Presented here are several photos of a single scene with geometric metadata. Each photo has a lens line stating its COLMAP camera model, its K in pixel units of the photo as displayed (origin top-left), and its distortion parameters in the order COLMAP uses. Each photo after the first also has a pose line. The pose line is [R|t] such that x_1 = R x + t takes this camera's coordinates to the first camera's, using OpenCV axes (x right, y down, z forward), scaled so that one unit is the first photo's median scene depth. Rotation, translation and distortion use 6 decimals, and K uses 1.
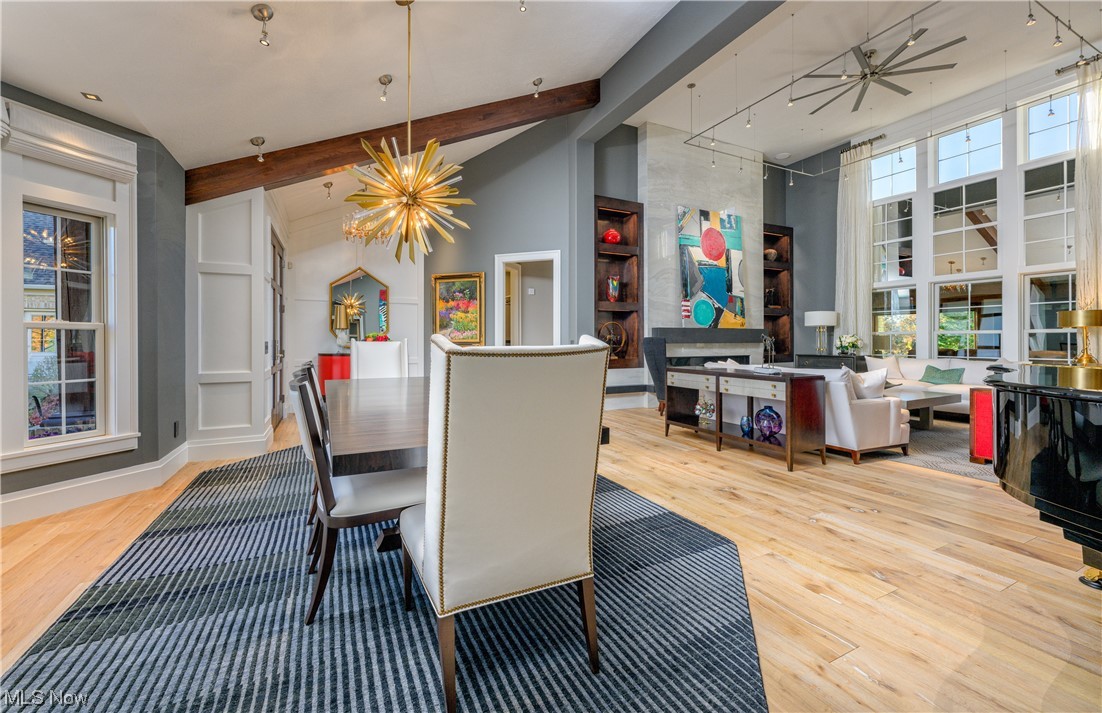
lens RADIAL K [[438.8, 0, 537.6], [0, 438.8, 341.4], [0, 0, 1]] dist [-0.001399, -0.000459]
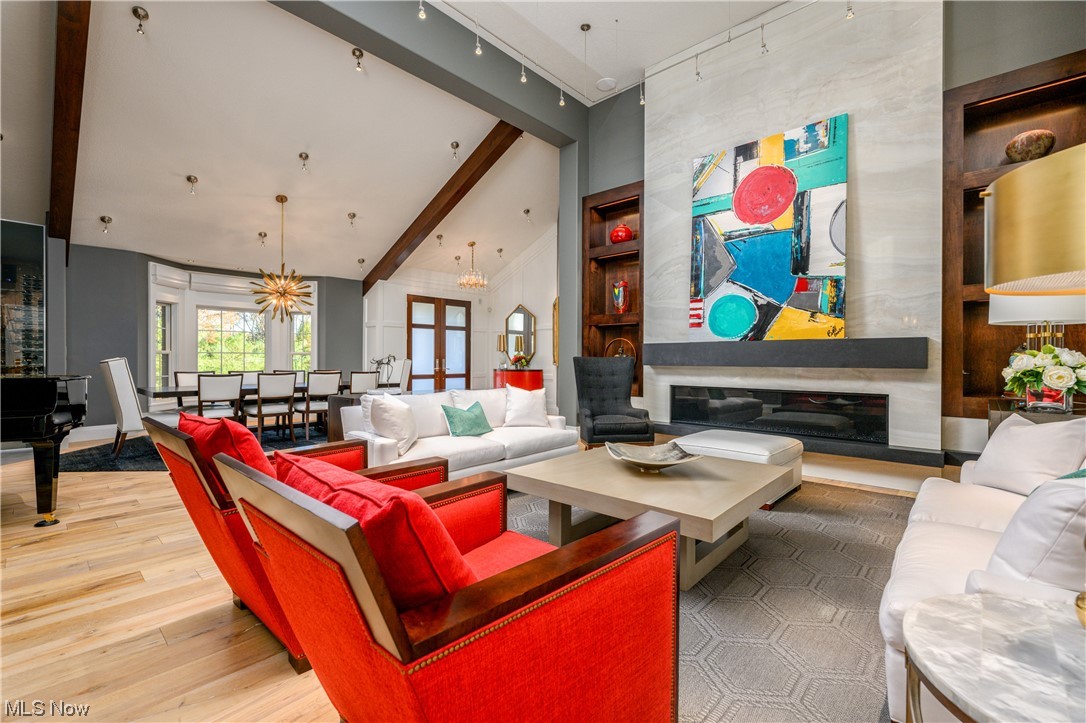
lens RADIAL K [[472.4, 0, 549.6], [0, 472.4, 360.3], [0, 0, 1]] dist [-0.001080, 0.000342]
pose [[0.370361, 0.006400, -0.928866, 0.884934], [-0.002250, 0.999980, 0.005994, -0.007455], [0.928885, -0.000130, 0.370367, 0.515831]]
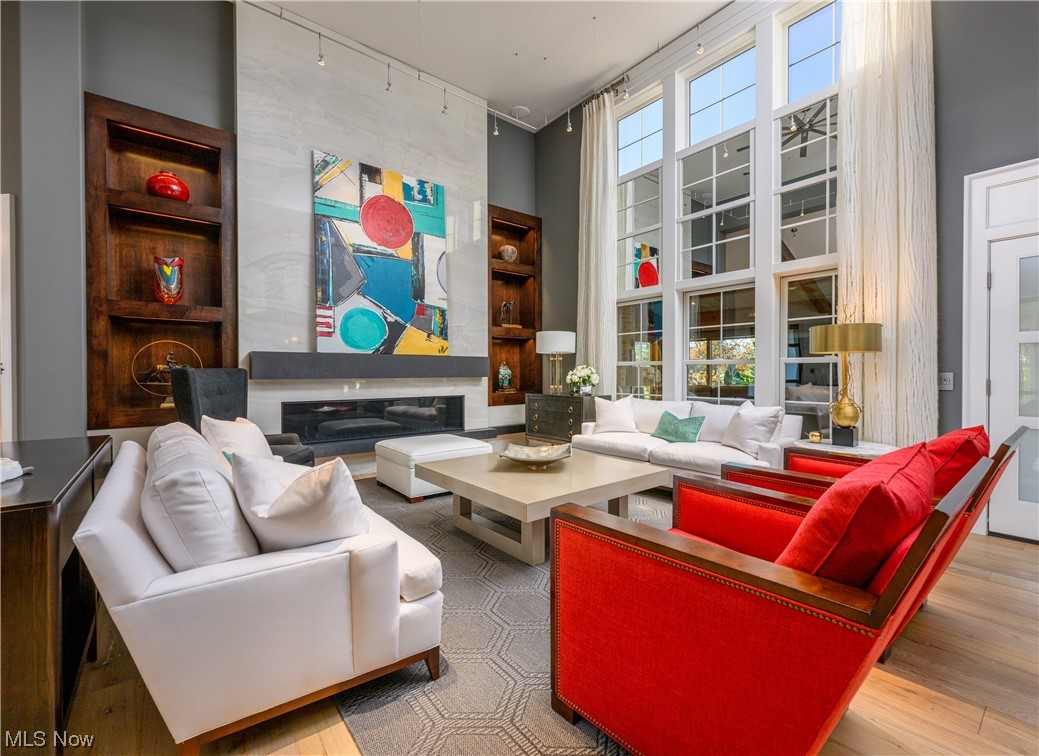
lens RADIAL K [[449.1, 0, 518.4], [0, 449.1, 375.8], [0, 0, 1]] dist [-0.002084, -0.000316]
pose [[0.975705, -0.000545, 0.219087, 0.448165], [-0.001592, 0.999953, 0.009576, -0.005684], [-0.219082, -0.009693, 0.975658, 0.327523]]
